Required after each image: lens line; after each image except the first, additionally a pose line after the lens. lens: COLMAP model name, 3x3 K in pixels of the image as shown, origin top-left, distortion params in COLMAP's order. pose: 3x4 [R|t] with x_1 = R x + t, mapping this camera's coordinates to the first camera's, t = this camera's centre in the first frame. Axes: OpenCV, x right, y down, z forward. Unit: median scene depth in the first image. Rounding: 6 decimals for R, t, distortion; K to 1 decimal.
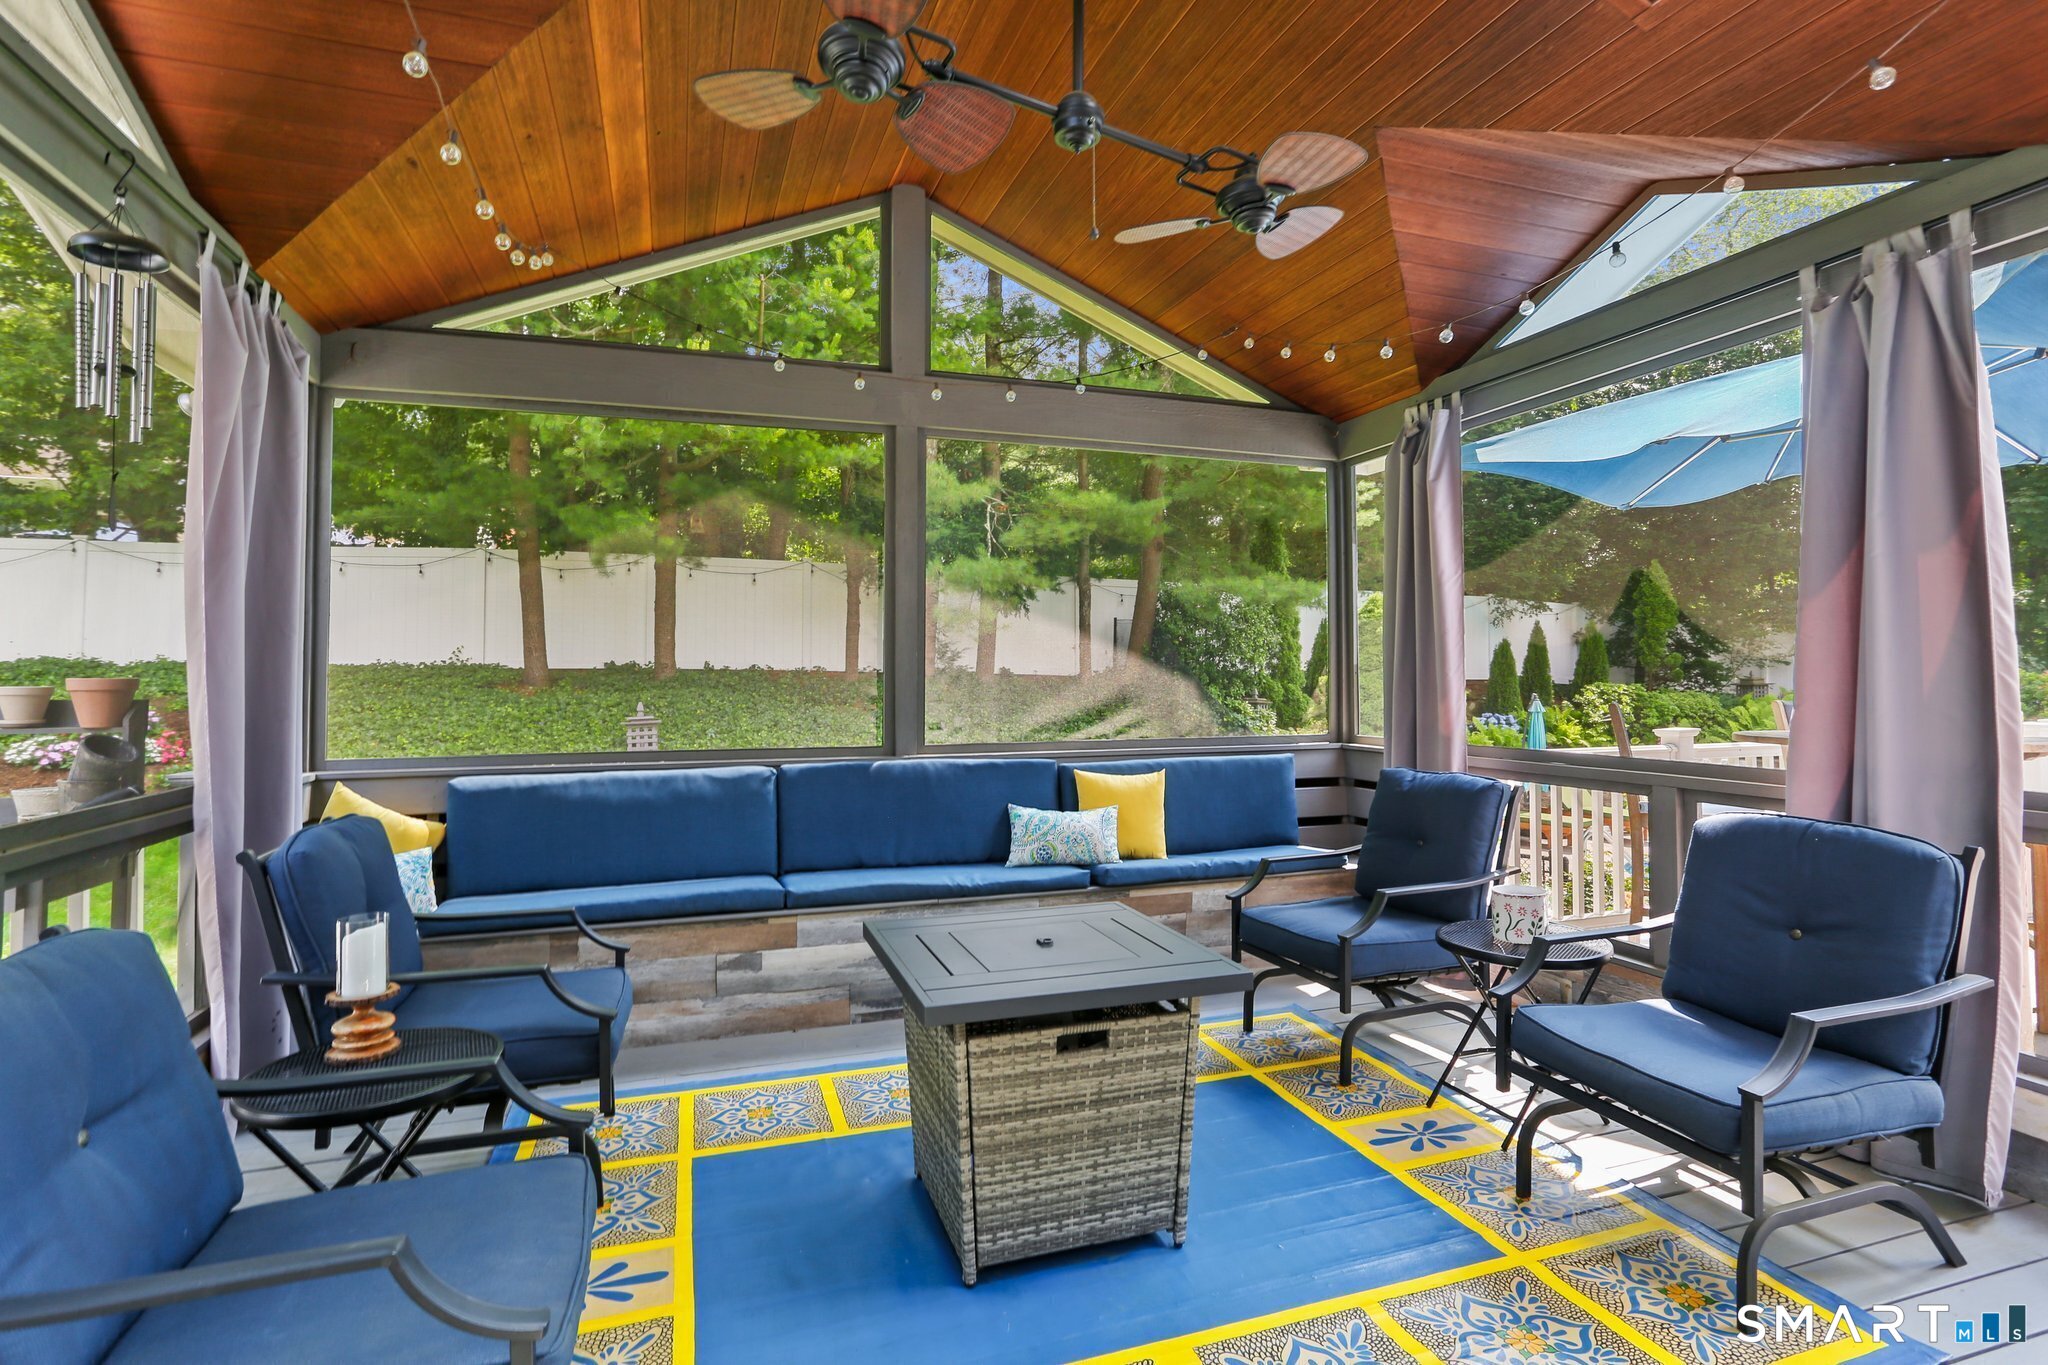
lens RADIAL K [[991.0, 0, 1015.6], [0, 991.0, 668.5], [0, 0, 1]] dist [-0.054854, 0.031807]
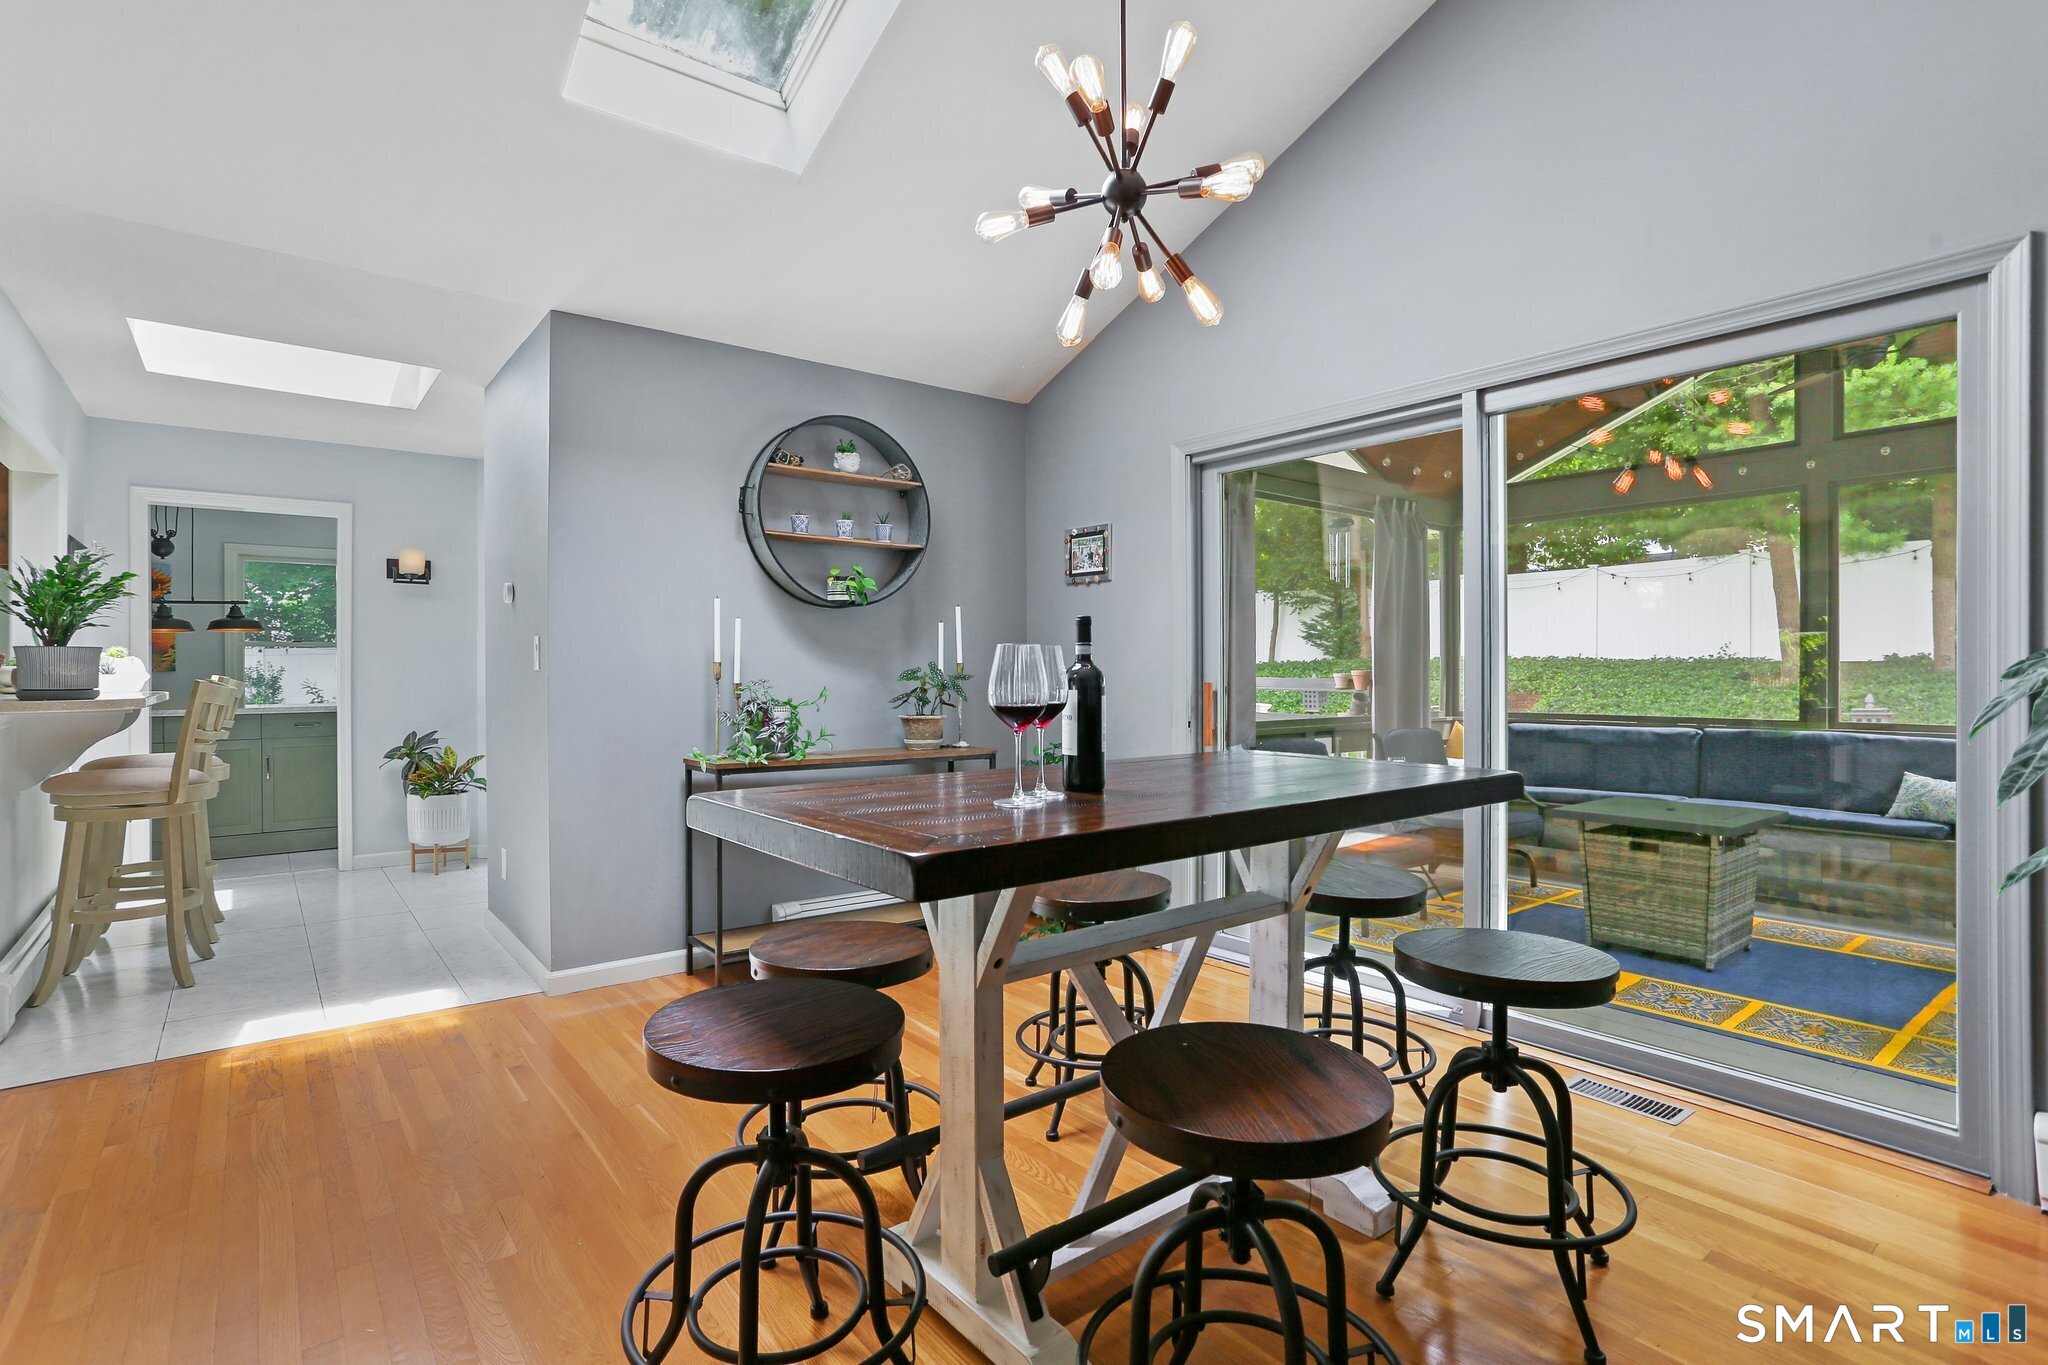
lens RADIAL K [[991.0, 0, 1015.6], [0, 991.0, 668.5], [0, 0, 1]] dist [-0.054854, 0.031807]
pose [[0.321629, -0.001680, -0.946864, 0.803030], [0.009403, 0.999955, 0.001419, -0.005271], [0.946819, -0.009360, 0.321631, -0.459617]]
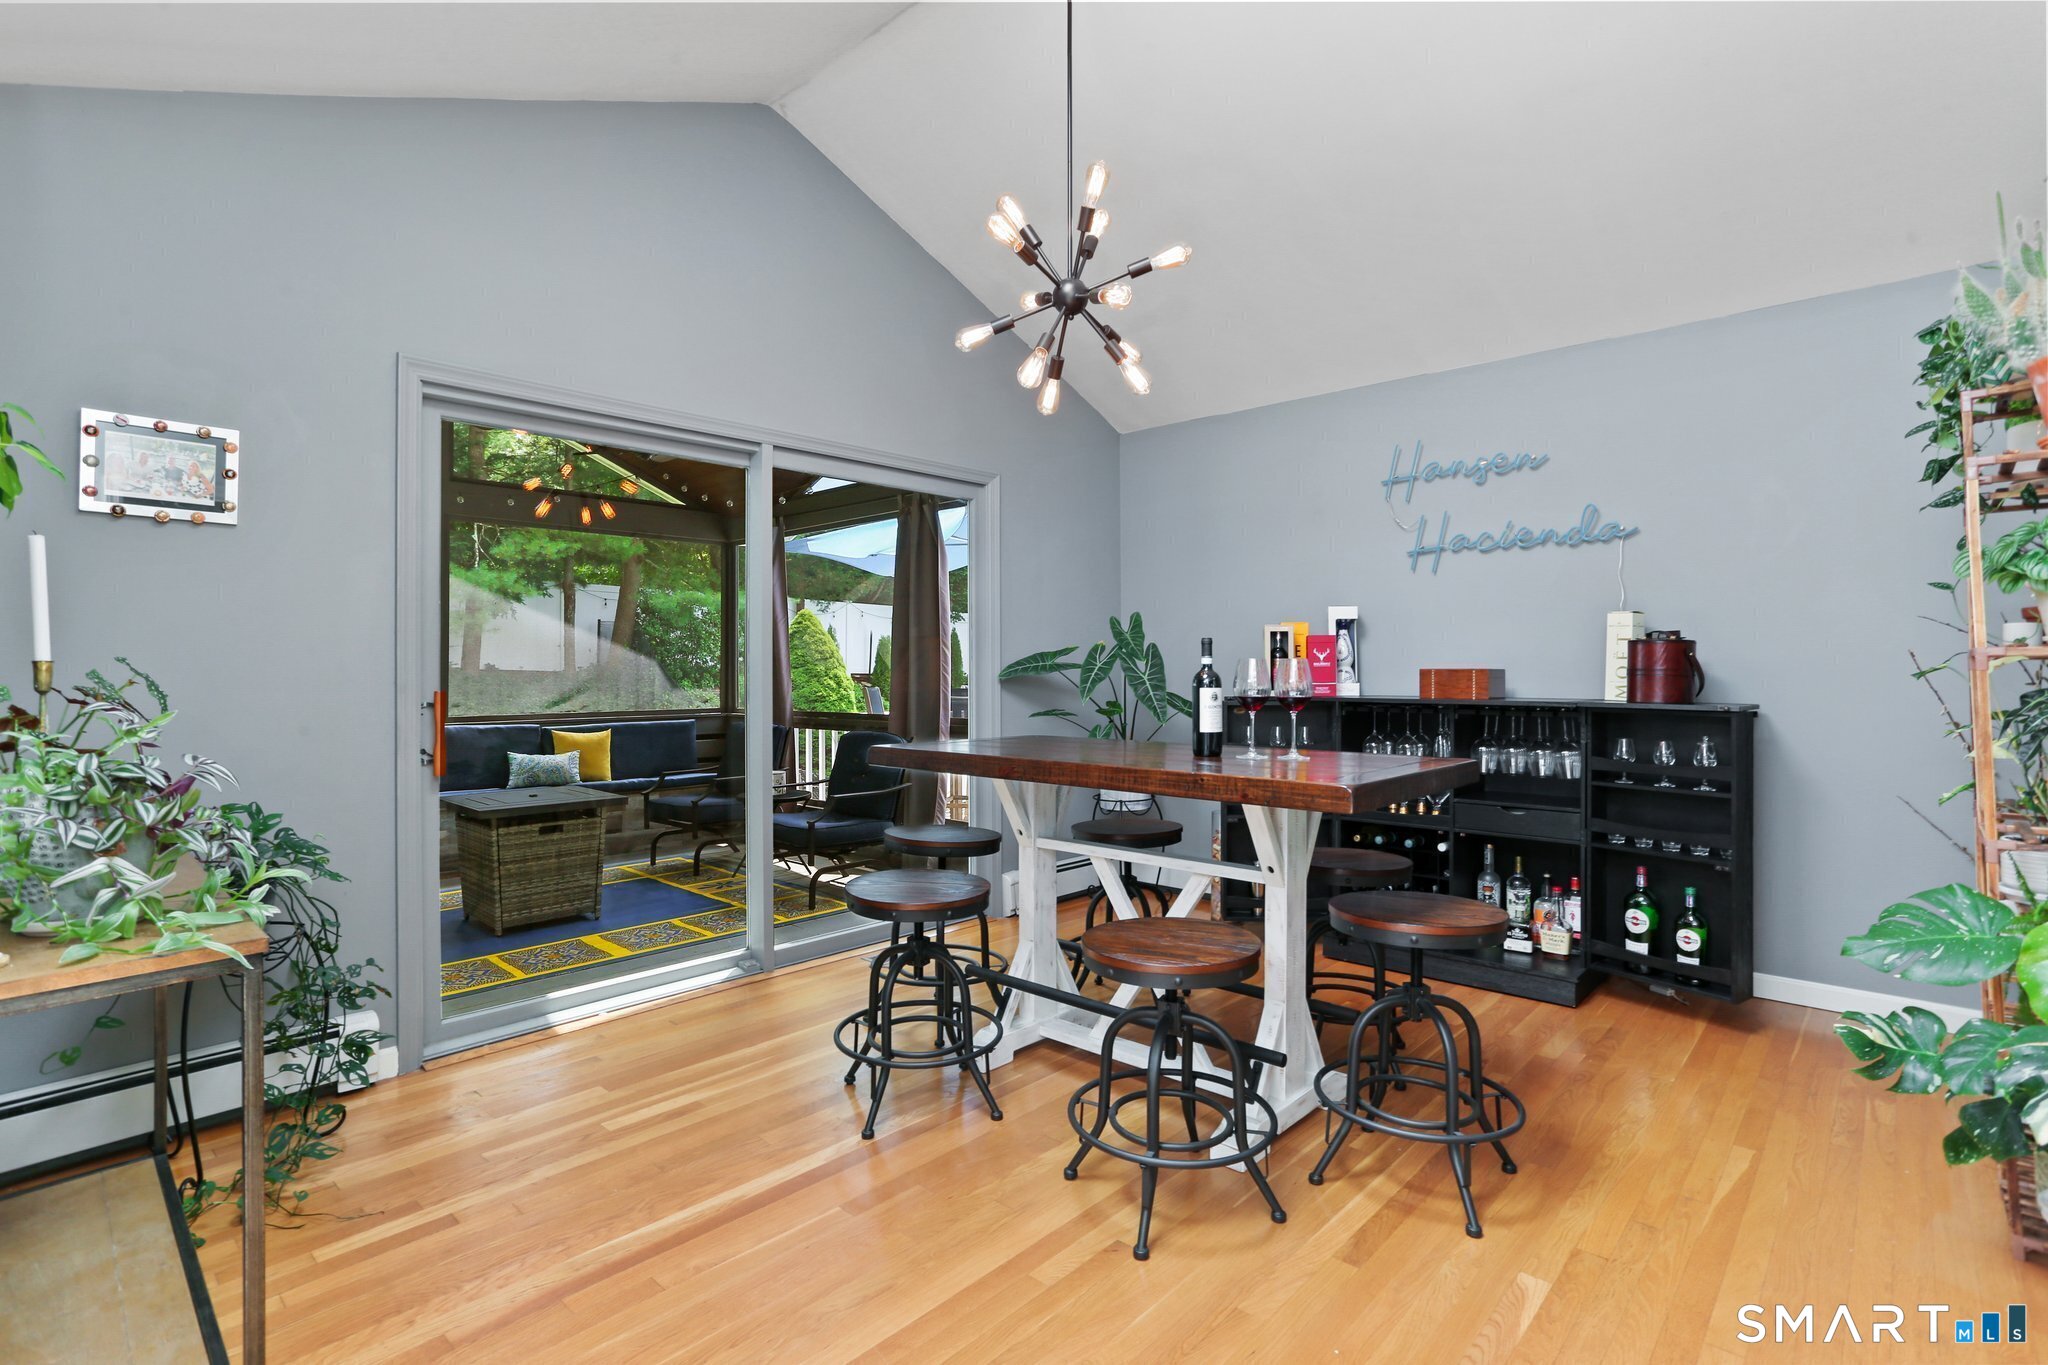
lens RADIAL K [[958.6, 0, 1020.2], [0, 958.6, 667.4], [0, 0, 1]] dist [-0.053944, 0.027089]
pose [[0.873738, 0.004318, 0.486378, -0.027911], [-0.006664, 0.999973, 0.003092, -0.012899], [-0.486351, -0.005943, 0.873743, -0.782207]]
